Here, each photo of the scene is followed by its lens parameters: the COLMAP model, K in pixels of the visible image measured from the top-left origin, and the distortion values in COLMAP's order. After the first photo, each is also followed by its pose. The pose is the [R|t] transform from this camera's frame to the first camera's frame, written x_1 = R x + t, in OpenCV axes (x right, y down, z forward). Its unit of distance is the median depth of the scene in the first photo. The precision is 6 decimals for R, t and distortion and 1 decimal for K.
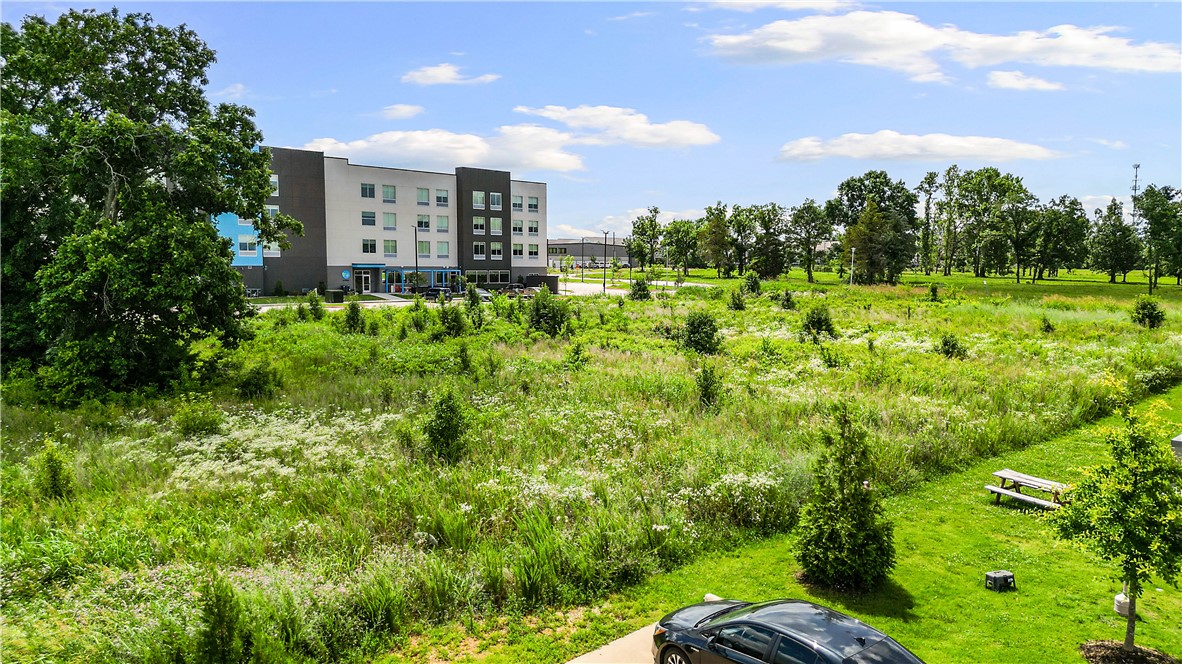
lens RADIAL K [[837.0, 0, 591.0], [0, 837.0, 332.0], [0, 0, 1]] dist [0.007927, -0.005267]
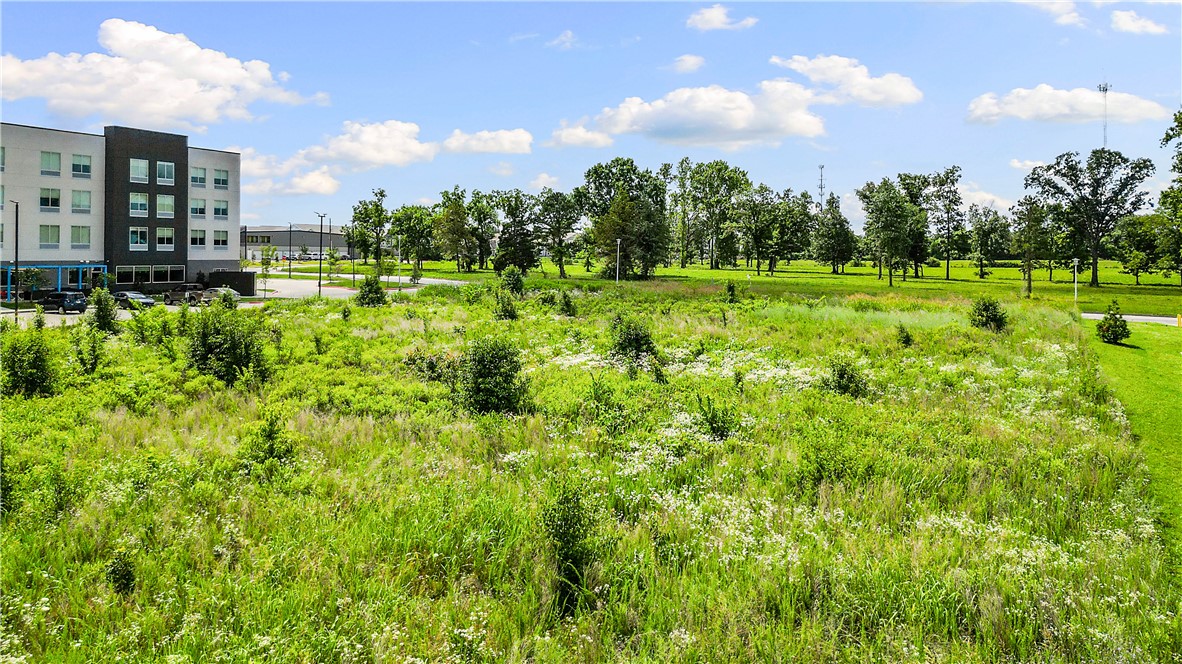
lens RADIAL K [[841.7, 0, 592.0], [0, 841.7, 250.1], [0, 0, 1]] dist [0.105736, -0.115579]
pose [[0.946380, 0.002443, 0.323047, 0.000237], [0.025344, 0.996328, -0.081782, -0.014154], [-0.322061, 0.085584, 0.942843, 0.150088]]
